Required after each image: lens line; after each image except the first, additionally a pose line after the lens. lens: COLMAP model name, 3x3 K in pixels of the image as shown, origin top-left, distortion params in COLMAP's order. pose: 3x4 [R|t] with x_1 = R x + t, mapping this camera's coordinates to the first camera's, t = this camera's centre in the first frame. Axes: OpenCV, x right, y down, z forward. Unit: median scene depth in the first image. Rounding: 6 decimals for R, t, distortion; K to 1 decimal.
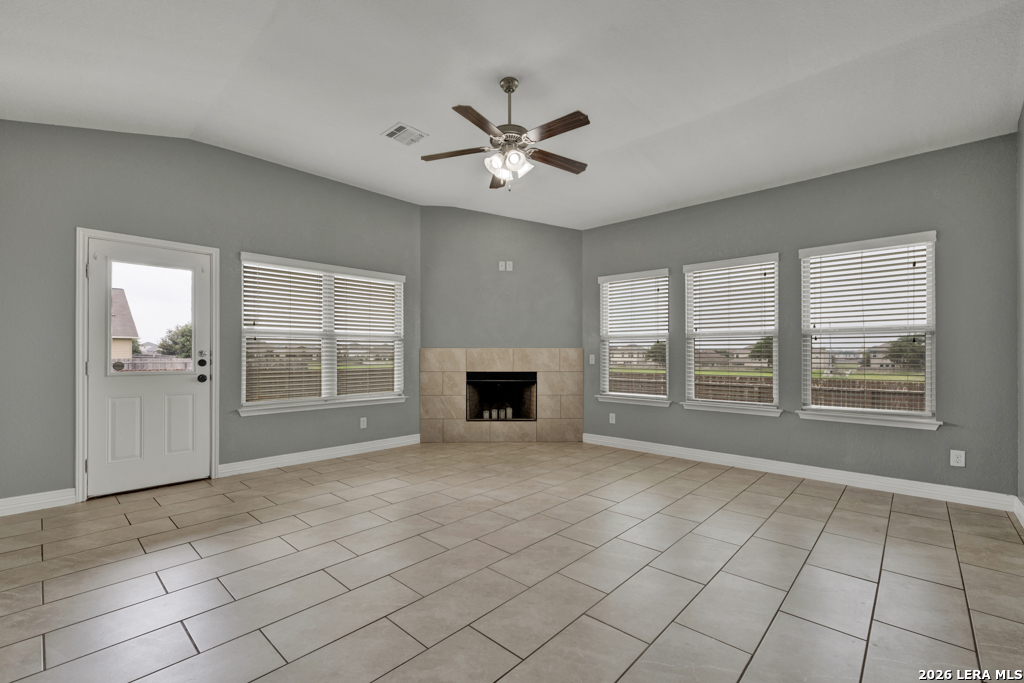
lens RADIAL K [[437.3, 0, 506.2], [0, 437.3, 353.5], [0, 0, 1]] dist [0.000460, 0.001038]
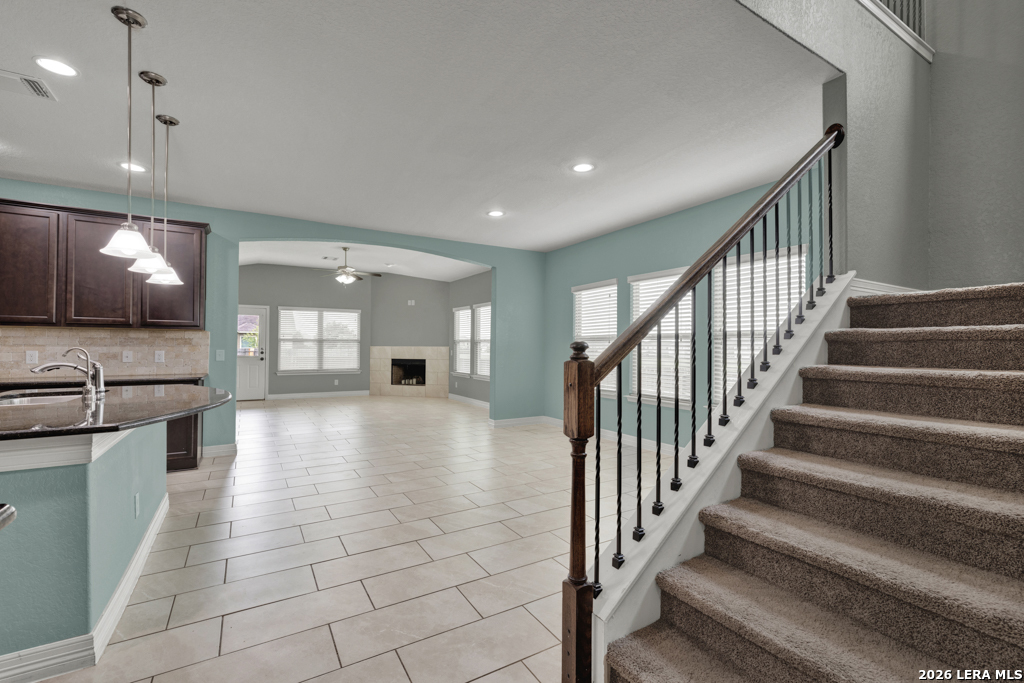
lens RADIAL K [[437.3, 0, 505.3], [0, 437.3, 341.2], [0, 0, 1]] dist [0.000460, 0.001038]
pose [[0.959745, 0.002397, -0.280864, 0.923156], [-0.005556, 0.999930, -0.010453, -0.017864], [0.280820, 0.011592, 0.959691, -0.692968]]
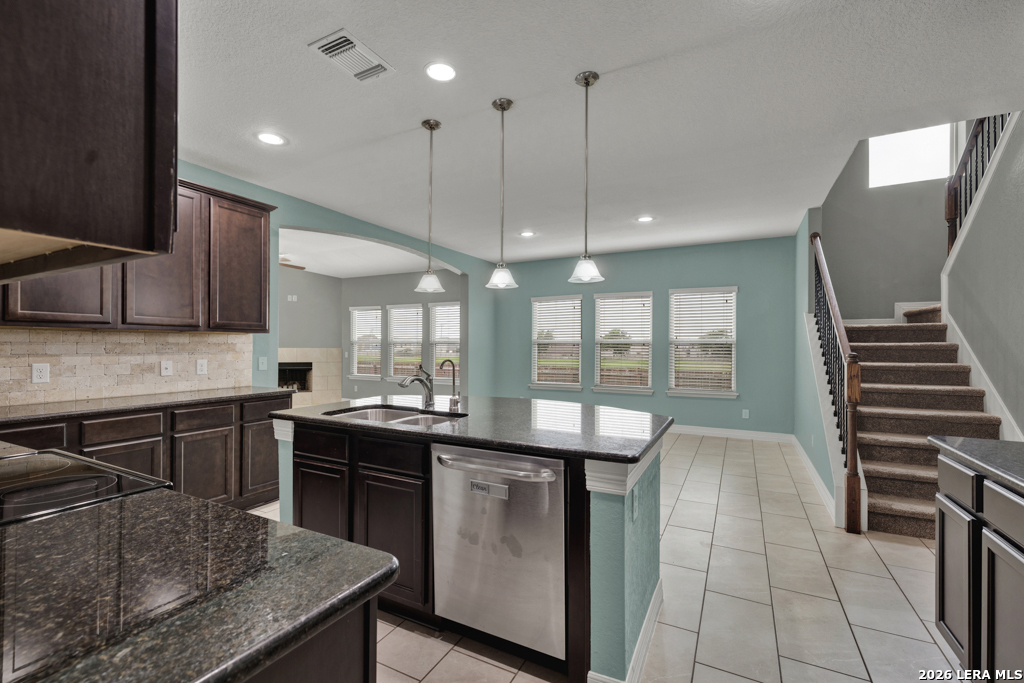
lens RADIAL K [[437.3, 0, 504.9], [0, 437.3, 348.0], [0, 0, 1]] dist [0.000460, 0.001038]
pose [[0.963076, 0.003253, 0.269208, 0.332818], [-0.005330, 0.999961, 0.006987, -0.028601], [-0.269175, -0.008164, 0.963057, -0.823506]]
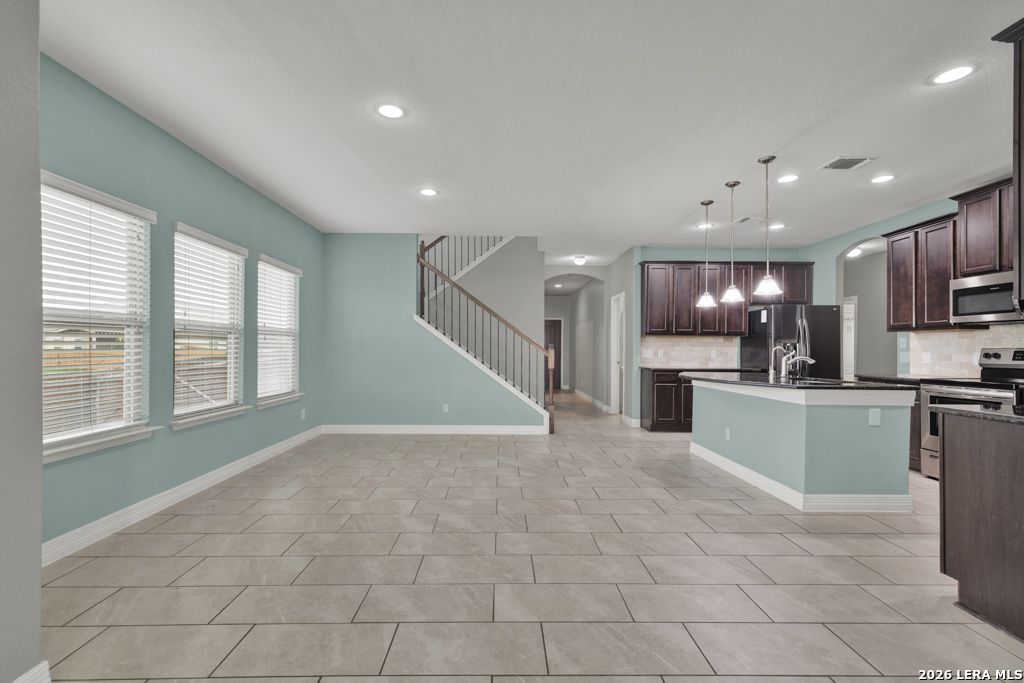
lens RADIAL K [[437.3, 0, 506.7], [0, 437.3, 347.3], [0, 0, 1]] dist [0.000460, 0.001038]
pose [[-0.692620, 0.000041, 0.721303, 0.191271], [-0.005623, 0.999969, -0.005456, -0.006323], [-0.721281, -0.007835, -0.692598, 0.404733]]
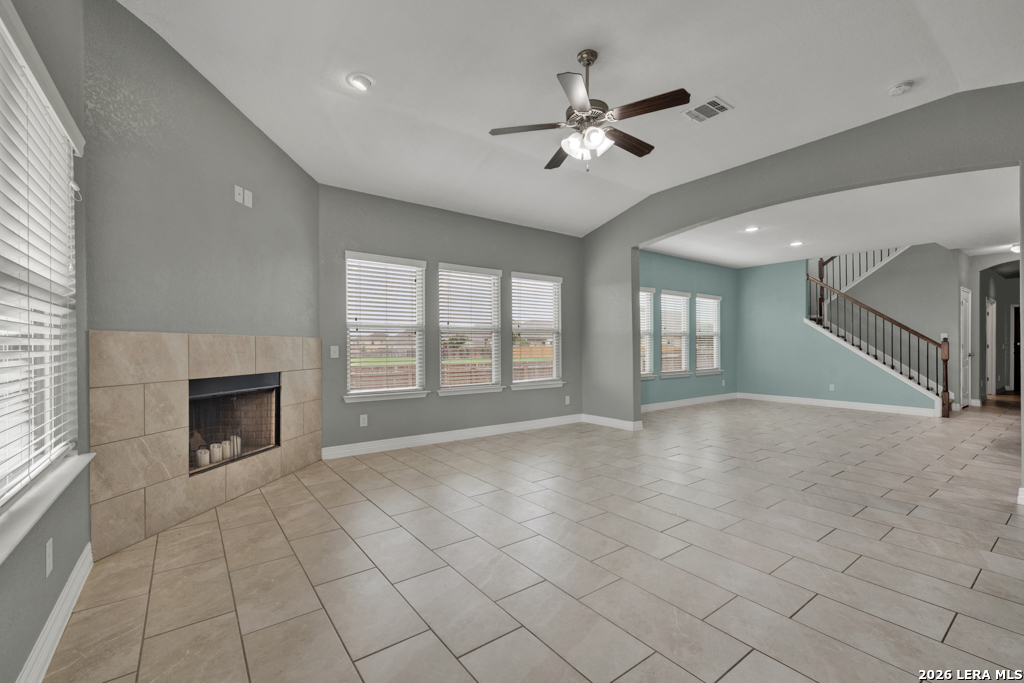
lens RADIAL K [[437.3, 0, 503.1], [0, 437.3, 346.4], [0, 0, 1]] dist [0.000460, 0.001038]
pose [[0.187703, -0.000832, 0.982225, -0.521061], [0.000024, 1.000000, 0.000843, 0.002550], [-0.982226, -0.000135, 0.187703, 0.549920]]
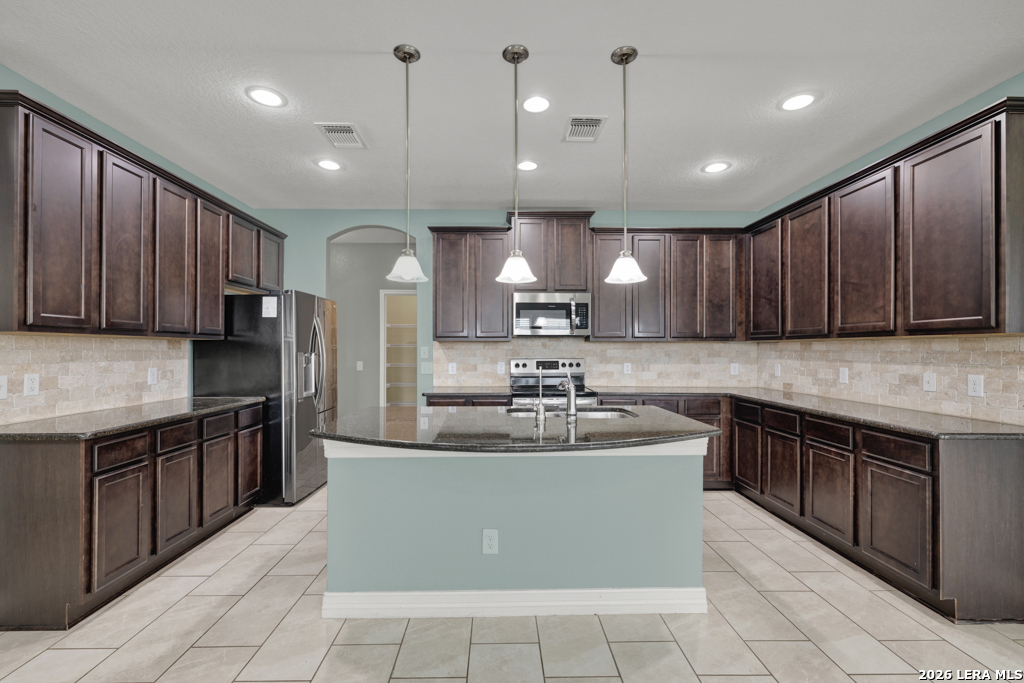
lens RADIAL K [[437.3, 0, 505.5], [0, 437.3, 347.0], [0, 0, 1]] dist [0.000460, 0.001038]
pose [[-0.717919, -0.002393, -0.696122, 0.725121], [0.000386, 0.999993, -0.003835, -0.031528], [0.696126, -0.003022, -0.717913, -0.107048]]
